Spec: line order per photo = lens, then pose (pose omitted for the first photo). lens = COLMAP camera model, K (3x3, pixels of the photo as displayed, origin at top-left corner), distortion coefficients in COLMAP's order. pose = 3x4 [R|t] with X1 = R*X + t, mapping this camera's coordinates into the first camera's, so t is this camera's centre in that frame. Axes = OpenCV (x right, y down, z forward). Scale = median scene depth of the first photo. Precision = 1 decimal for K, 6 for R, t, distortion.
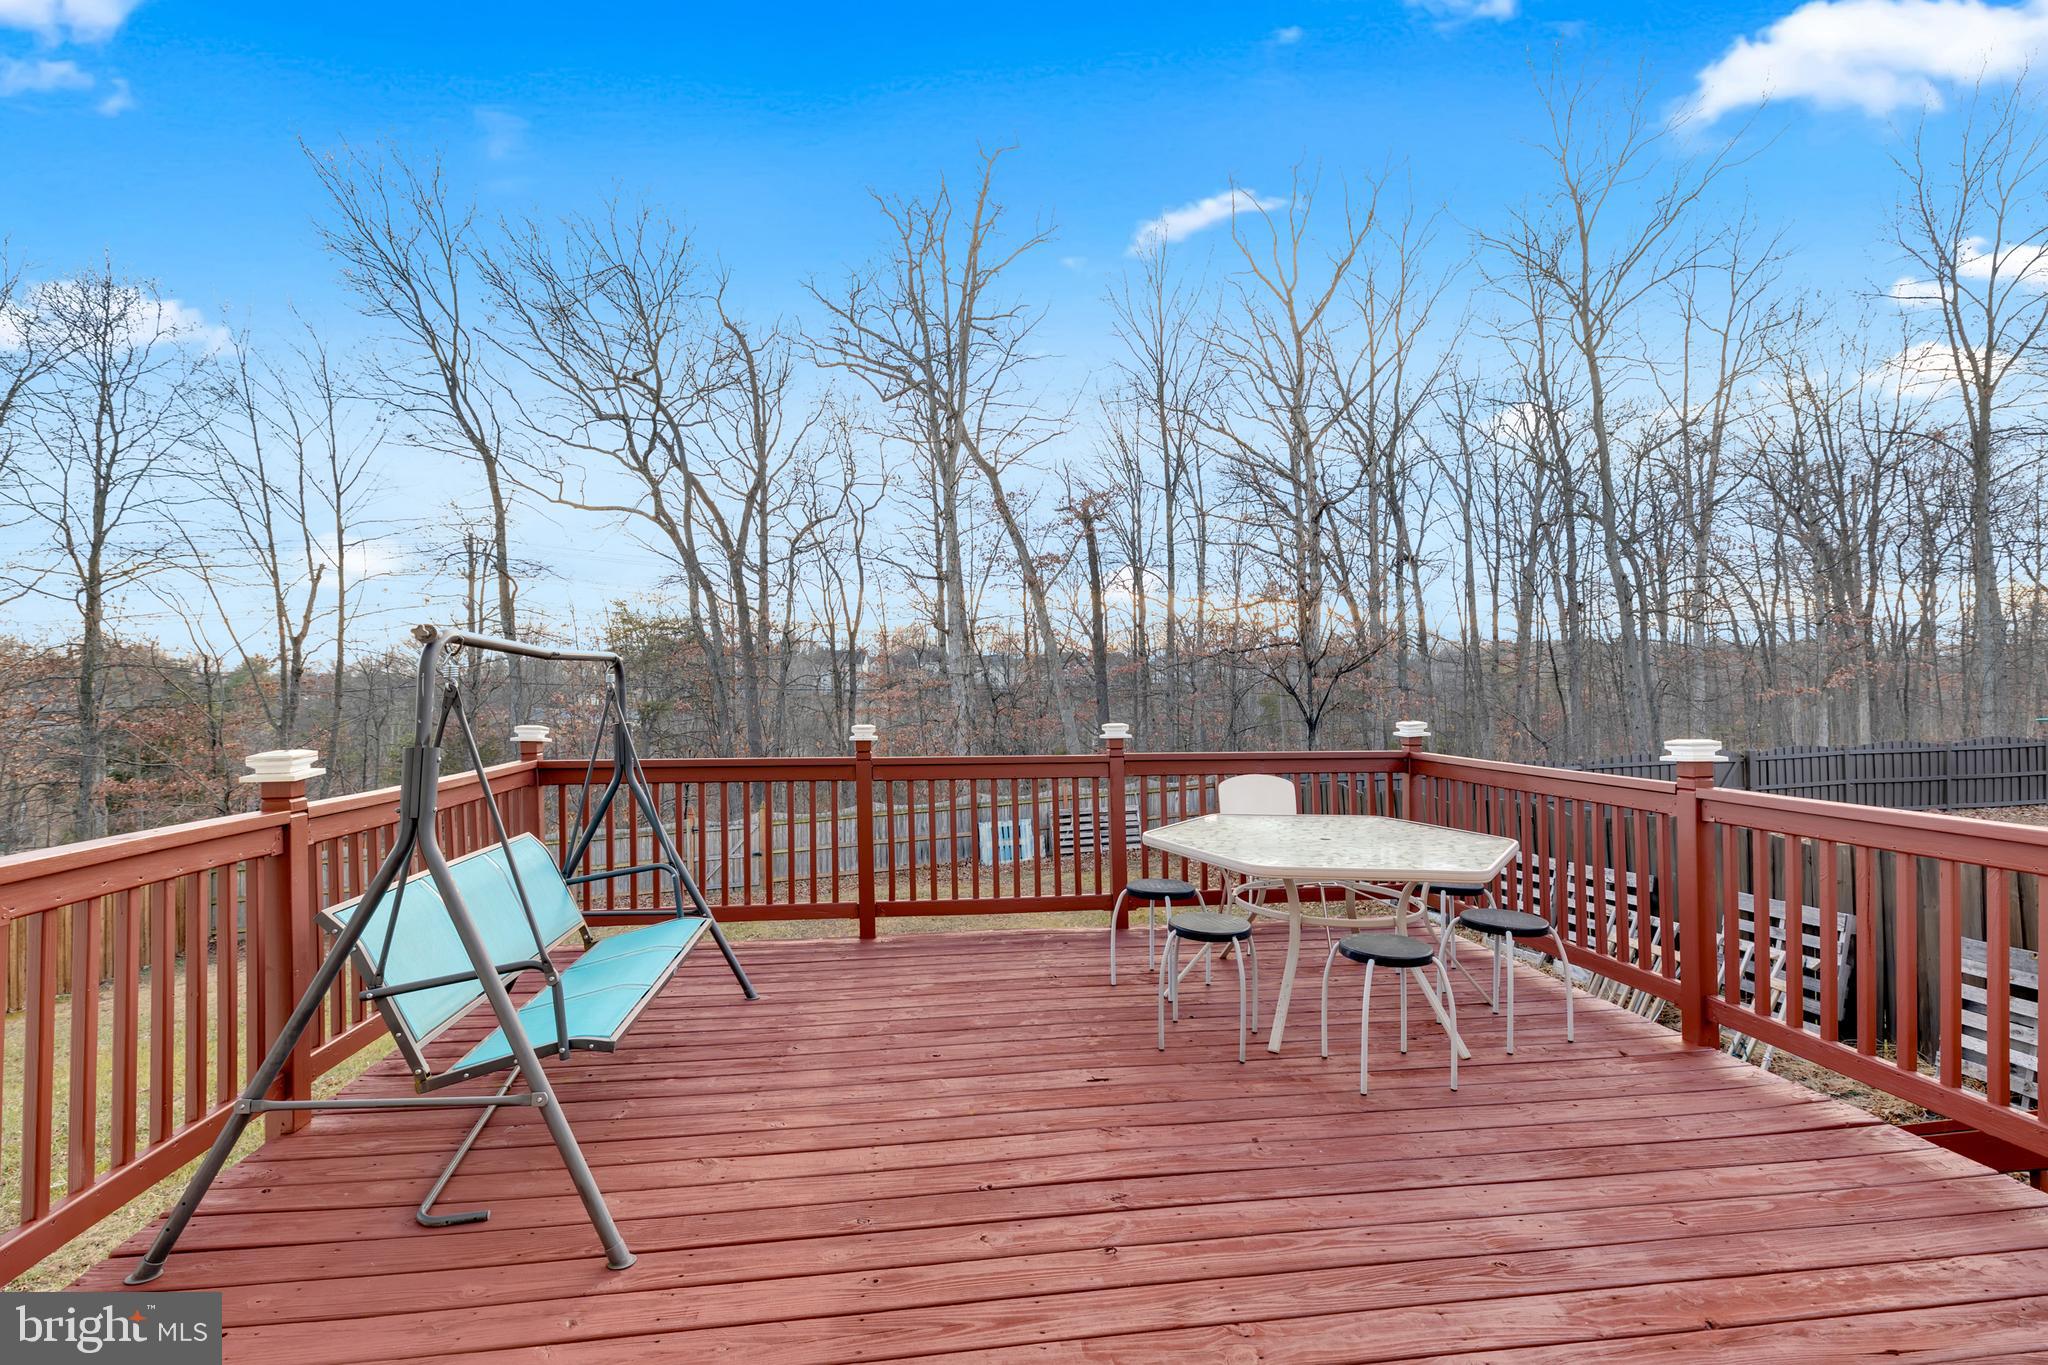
lens RADIAL K [[929.3, 0, 1024.0], [0, 929.3, 682.5], [0, 0, 1]] dist [0.006546, -0.000237]
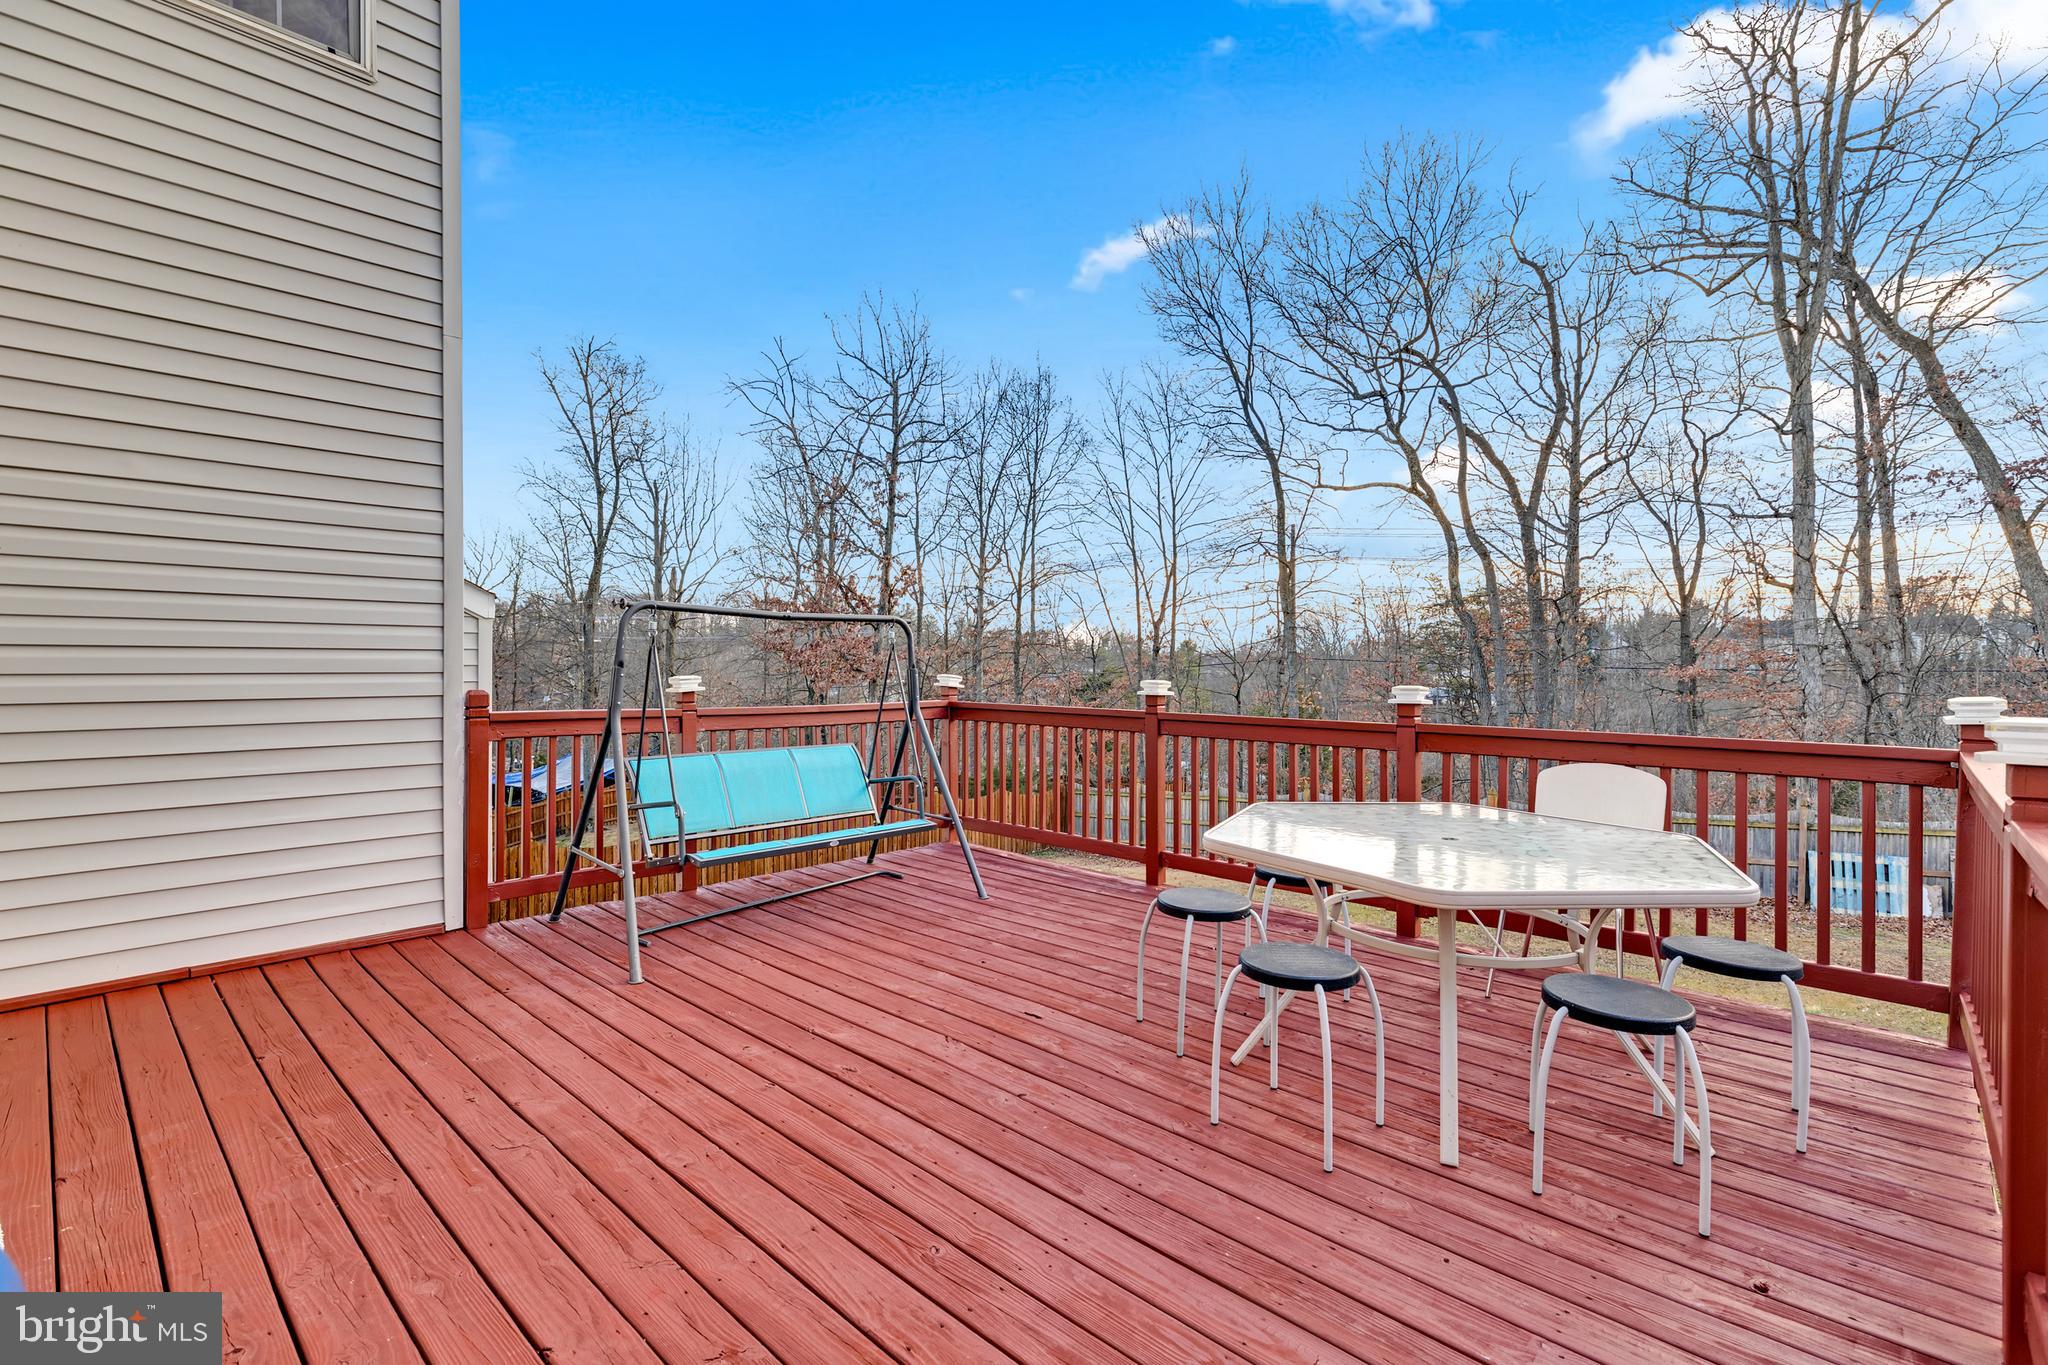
lens RADIAL K [[949.3, 0, 1013.0], [0, 949.3, 668.9], [0, 0, 1]] dist [0.013001, -0.000177]
pose [[0.610173, 0.008866, -0.792219, 0.227328], [-0.004059, 0.999959, 0.008065, 0.009950], [0.792258, -0.001705, 0.610184, 0.088624]]
